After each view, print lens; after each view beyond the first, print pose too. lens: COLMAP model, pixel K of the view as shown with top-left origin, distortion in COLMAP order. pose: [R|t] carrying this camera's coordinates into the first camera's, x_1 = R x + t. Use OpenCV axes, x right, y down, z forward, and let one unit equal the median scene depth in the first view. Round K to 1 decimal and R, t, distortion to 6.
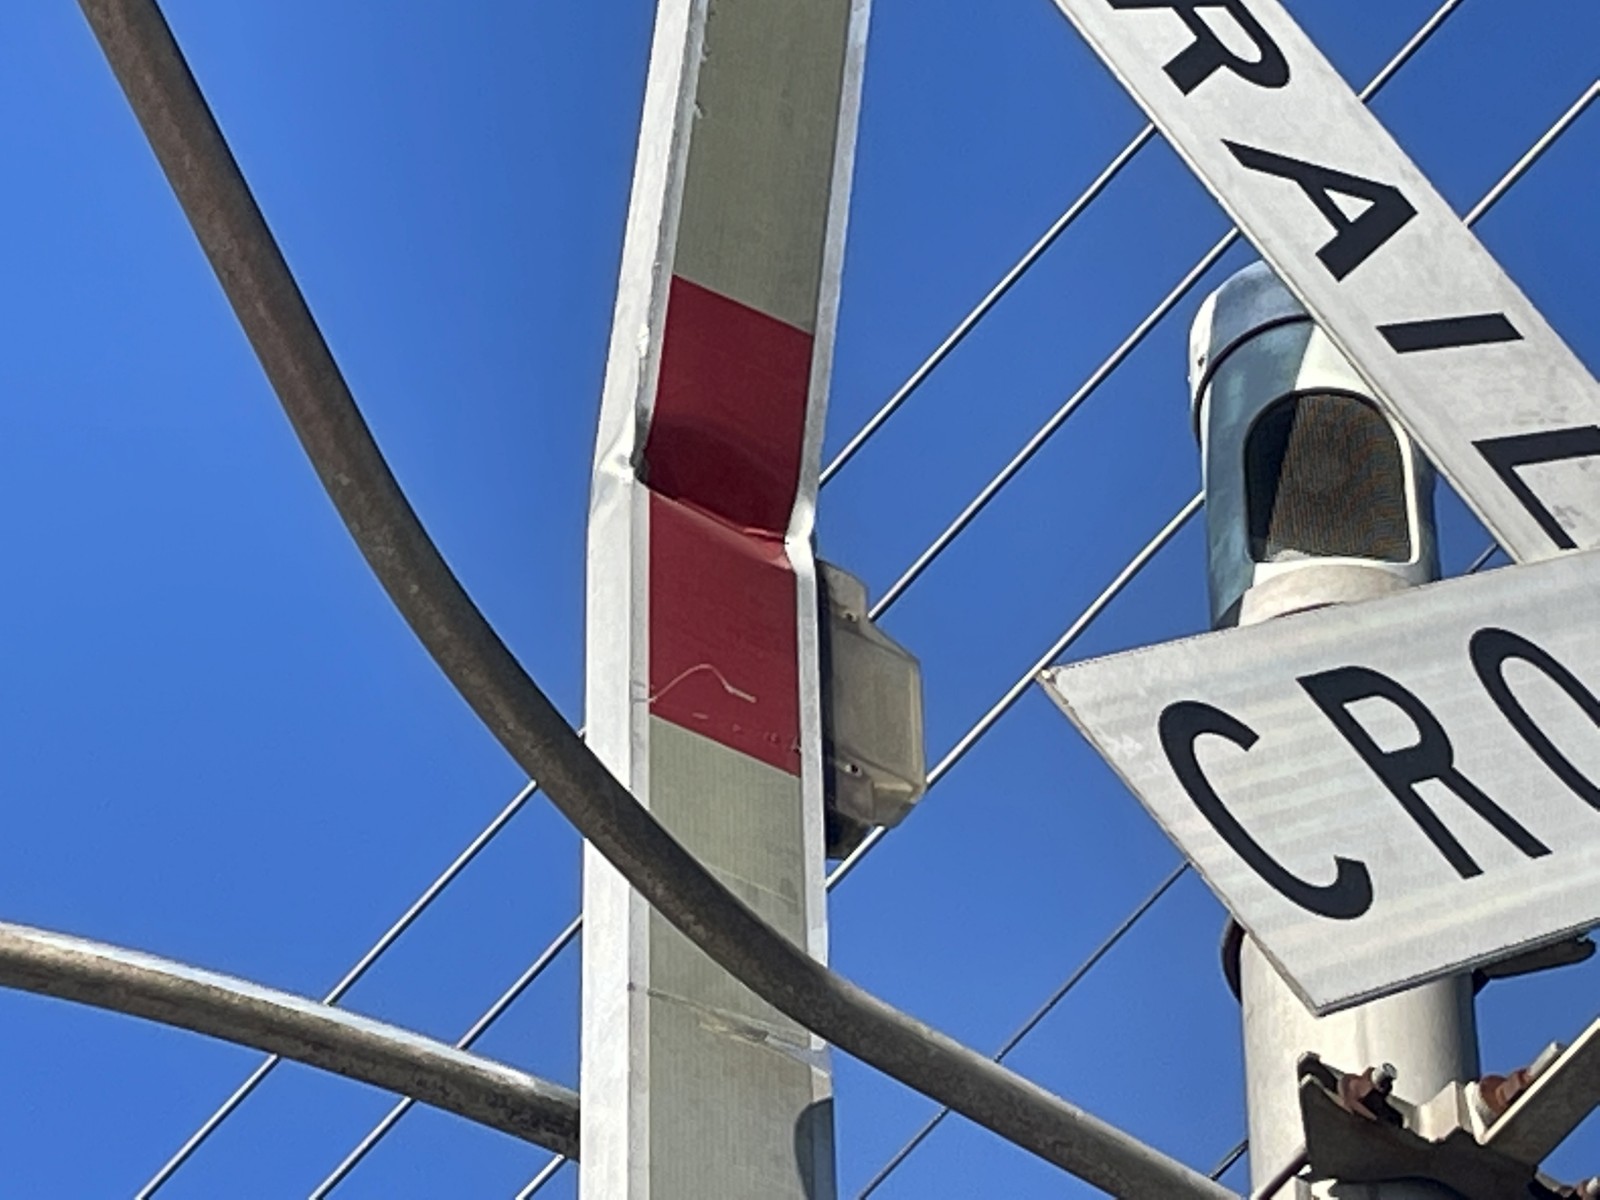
lens RADIAL K [[6083.2, 0, 802.4], [0, 6083.2, 718.8], [0, 0, 1]] dist [0.257101, -2.648493]
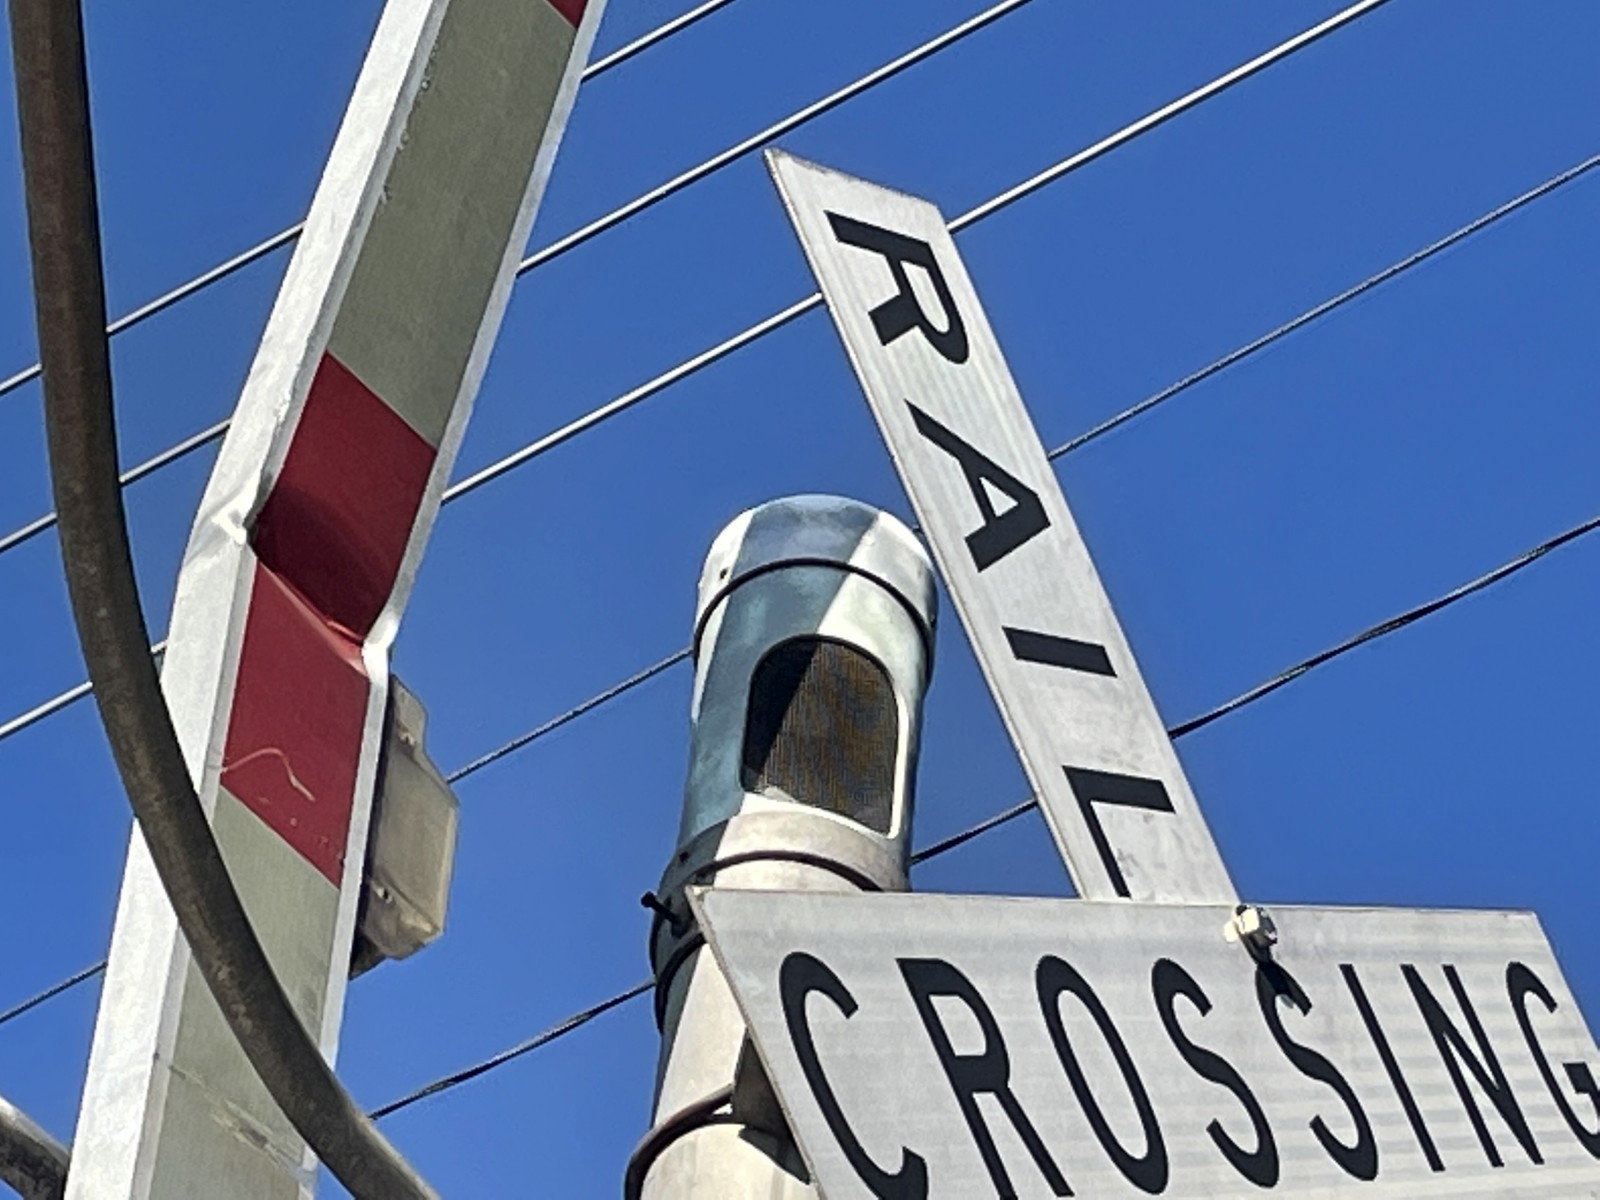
lens RADIAL K [[6083.2, 0, 802.4], [0, 6083.2, 718.8], [0, 0, 1]] dist [0.257101, -2.648493]
pose [[0.937354, 0.301141, 0.175160, -0.106507], [-0.298779, 0.953469, -0.040345, 0.000709], [-0.179159, -0.014517, 0.983713, 0.015793]]
